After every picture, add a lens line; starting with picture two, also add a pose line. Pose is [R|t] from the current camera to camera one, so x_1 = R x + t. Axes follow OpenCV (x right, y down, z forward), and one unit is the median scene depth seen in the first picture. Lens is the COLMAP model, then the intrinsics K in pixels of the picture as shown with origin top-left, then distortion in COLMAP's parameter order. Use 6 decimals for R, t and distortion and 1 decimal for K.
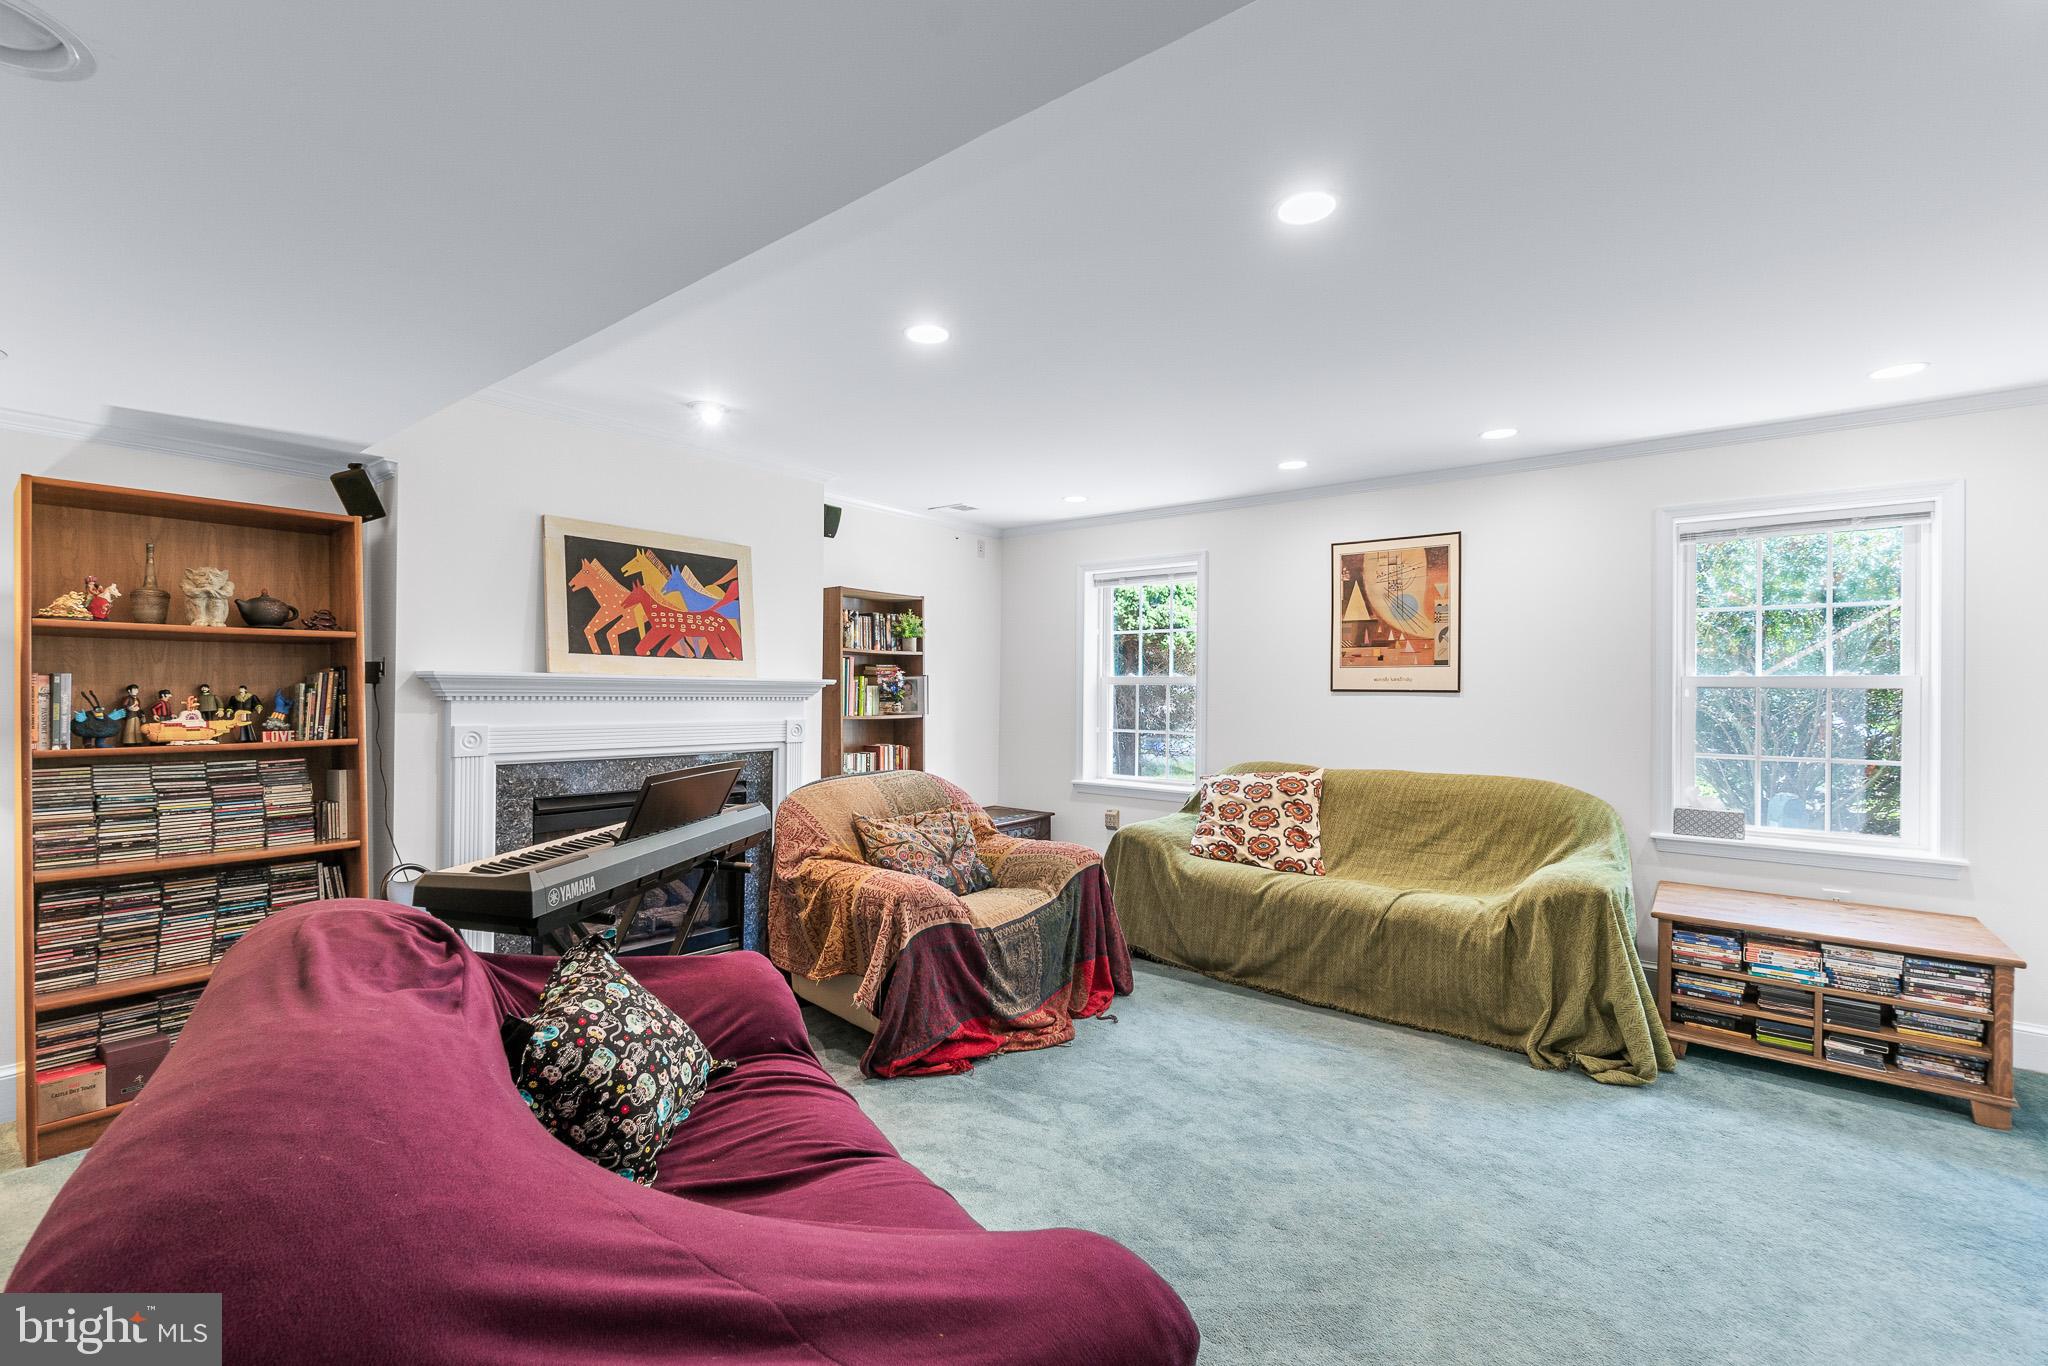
lens RADIAL K [[896.7, 0, 978.9], [0, 896.7, 687.2], [0, 0, 1]] dist [-0.002267, -0.000589]
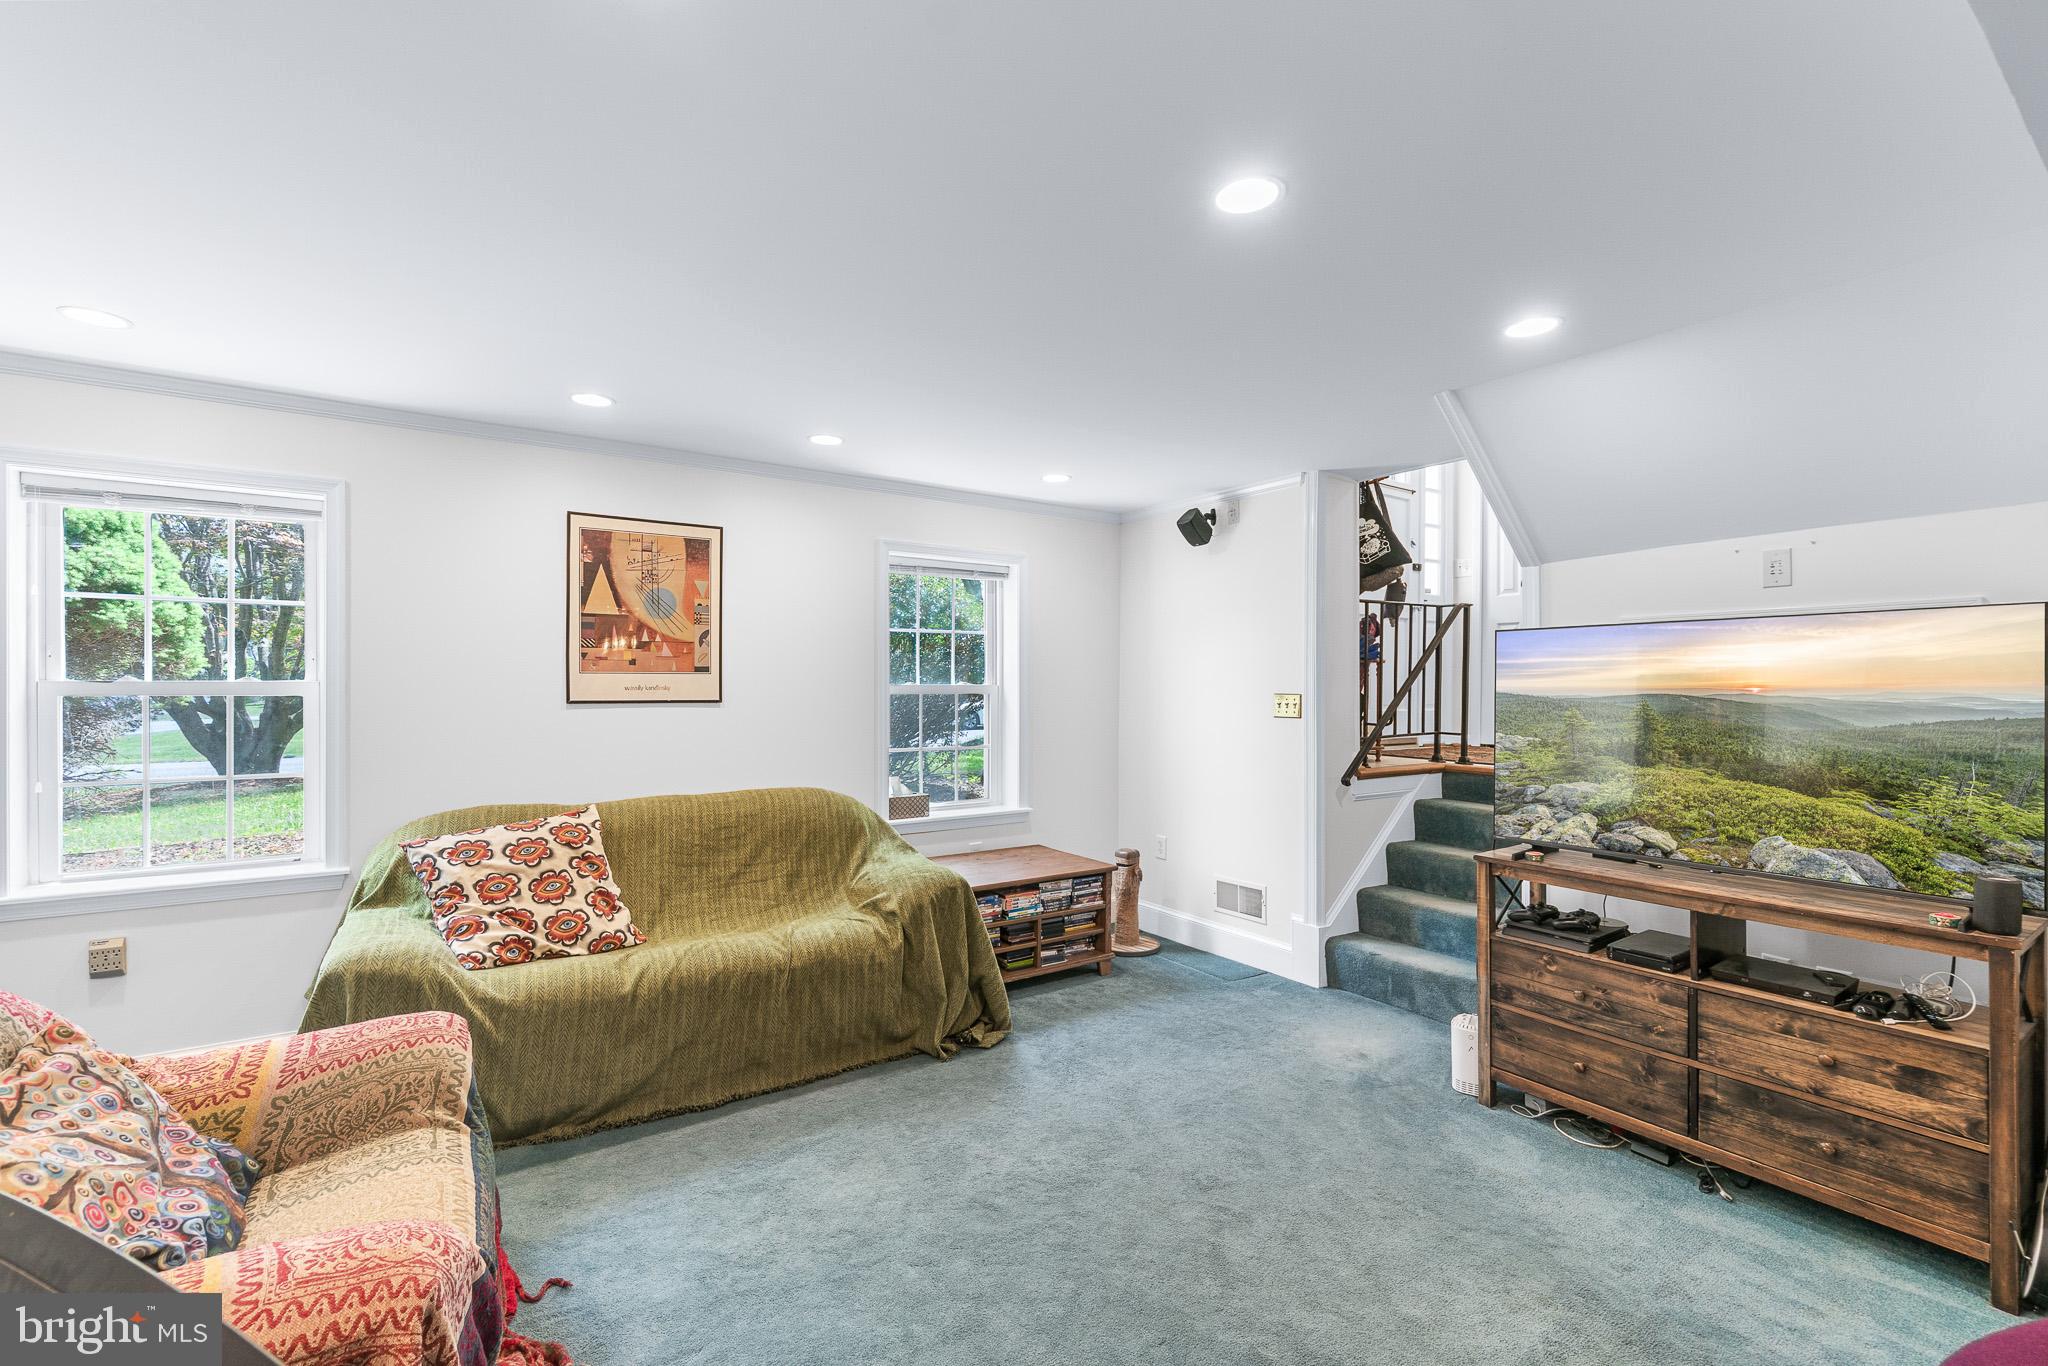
lens RADIAL K [[896.7, 0, 1026.8], [0, 896.7, 688.7], [0, 0, 1]] dist [-0.002267, -0.000589]
pose [[0.255708, -0.011886, 0.966681, -0.270980], [-0.003967, 0.999903, 0.013344, -0.021564], [-0.966746, -0.007247, 0.255636, 0.461672]]
